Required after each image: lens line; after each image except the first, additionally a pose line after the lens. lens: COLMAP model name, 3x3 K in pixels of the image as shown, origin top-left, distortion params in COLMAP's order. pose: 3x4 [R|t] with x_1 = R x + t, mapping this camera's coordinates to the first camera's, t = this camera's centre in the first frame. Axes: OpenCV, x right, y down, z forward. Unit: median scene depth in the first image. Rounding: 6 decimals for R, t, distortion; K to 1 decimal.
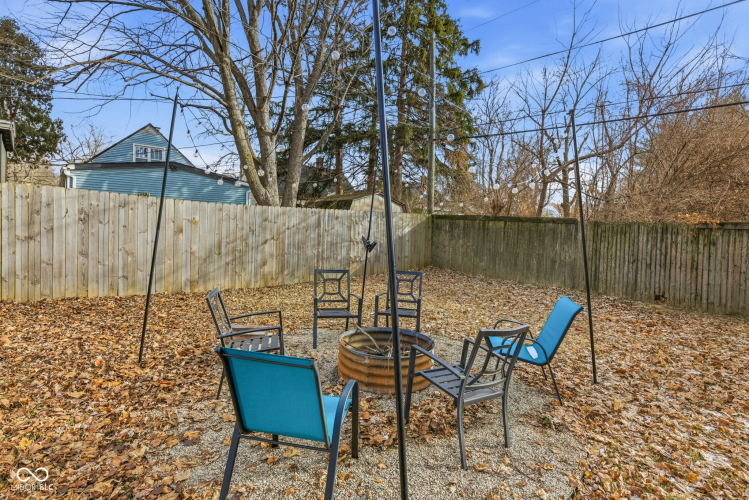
lens RADIAL K [[340.8, 0, 382.4], [0, 340.8, 232.5], [0, 0, 1]] dist [-0.001476, 0.000400]
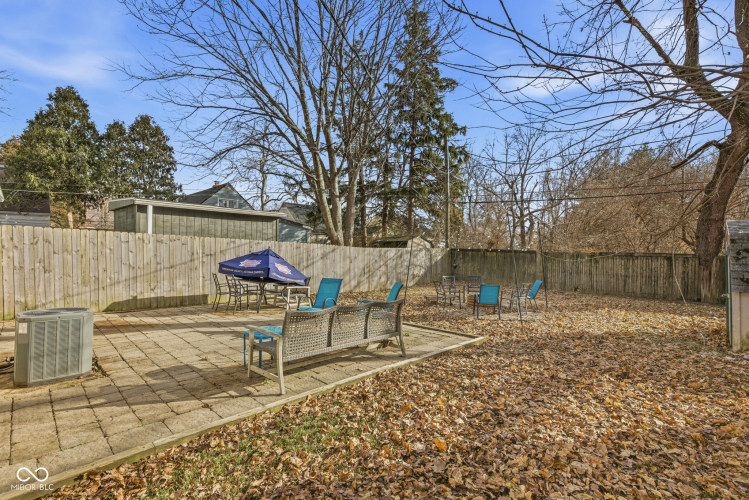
lens RADIAL K [[340.8, 0, 372.1], [0, 340.8, 254.5], [0, 0, 1]] dist [-0.001476, 0.000400]
pose [[0.995576, -0.019802, 0.091845, -0.418183], [0.020846, 0.999728, -0.010415, -0.014255], [-0.091613, 0.012283, 0.995719, -0.660198]]
